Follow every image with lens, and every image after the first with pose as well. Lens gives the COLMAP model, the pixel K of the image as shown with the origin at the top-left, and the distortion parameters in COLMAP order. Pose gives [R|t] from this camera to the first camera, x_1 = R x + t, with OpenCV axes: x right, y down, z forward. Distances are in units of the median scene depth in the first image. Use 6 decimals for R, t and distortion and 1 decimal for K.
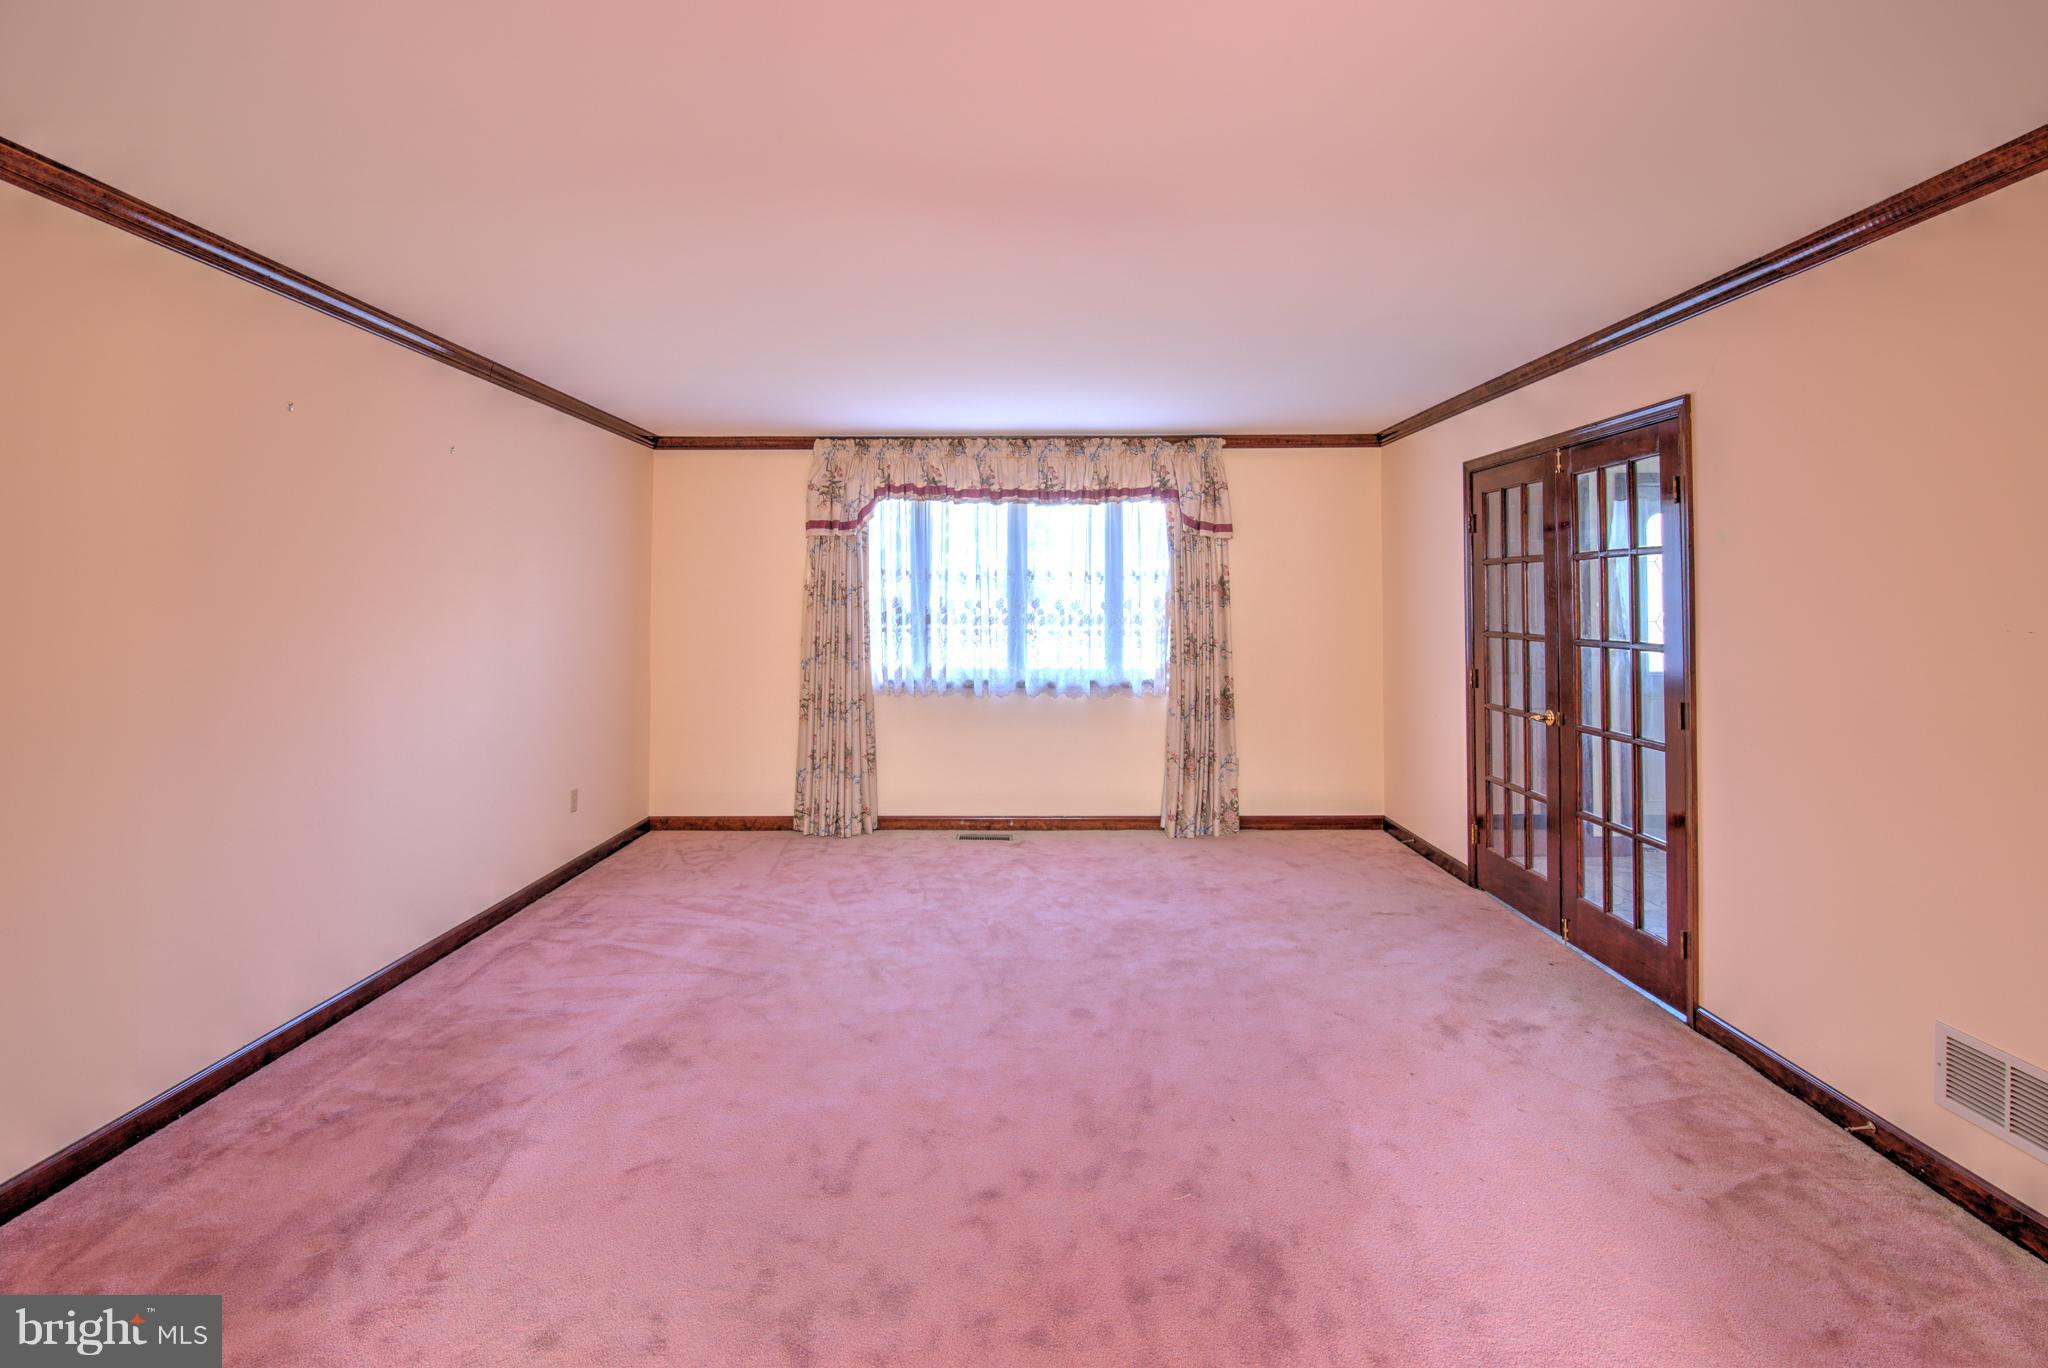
lens RADIAL K [[948.1, 0, 1023.3], [0, 948.1, 574.0], [0, 0, 1]] dist [-0.041933, 0.000108]
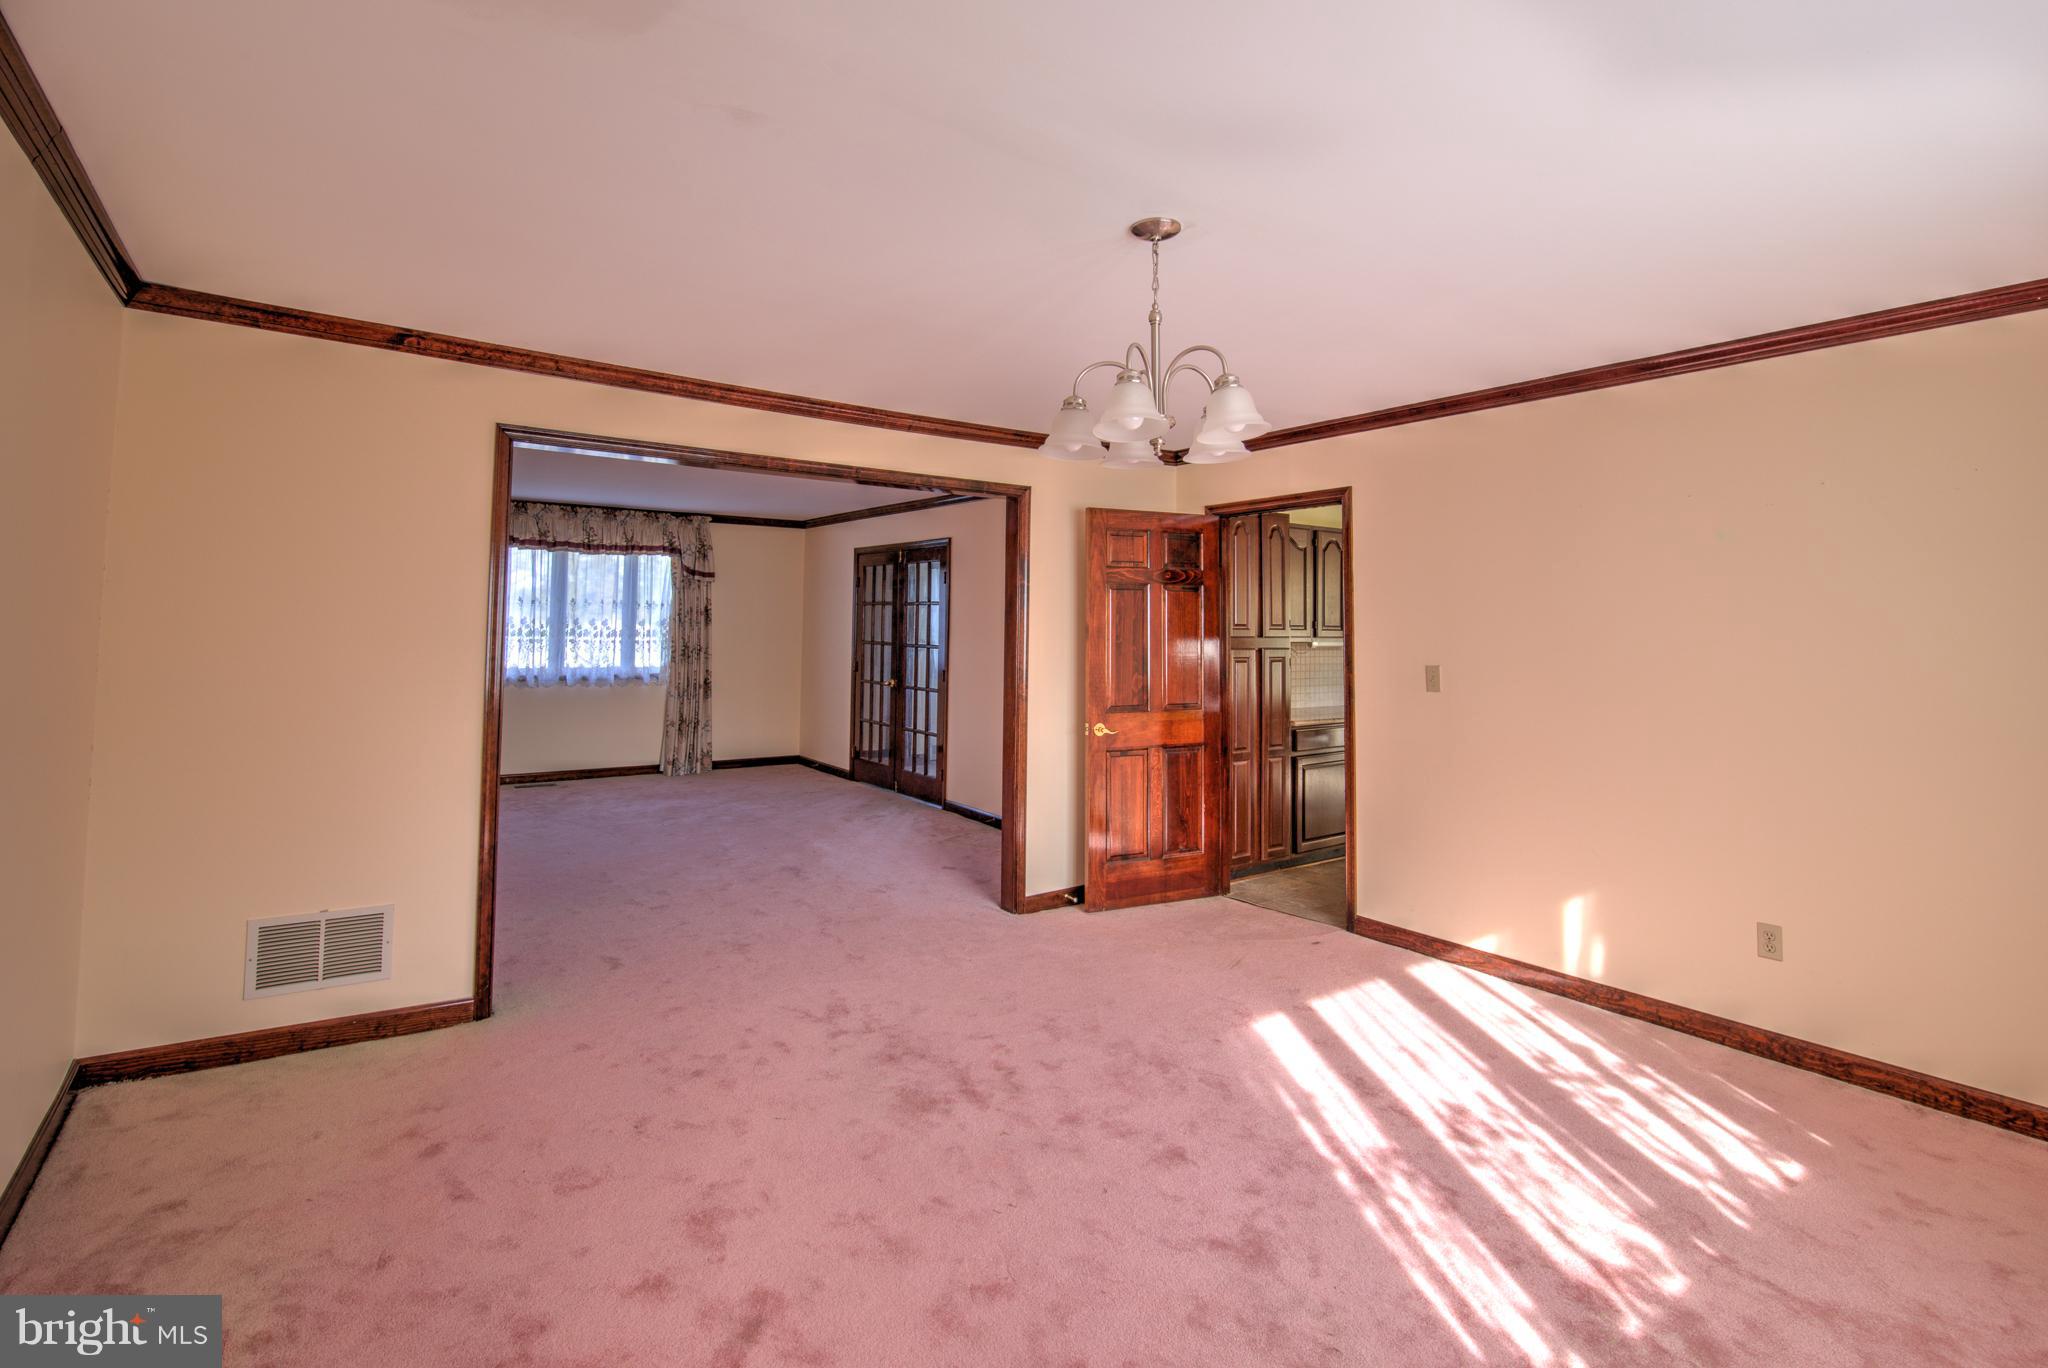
lens RADIAL K [[948.1, 0, 1023.3], [0, 948.1, 574.0], [0, 0, 1]] dist [-0.041933, 0.000108]
pose [[0.801859, 0.041944, 0.596039, -0.300037], [-0.031022, 0.999110, -0.028574, -0.021621], [-0.596707, 0.004421, 0.802447, -0.555653]]
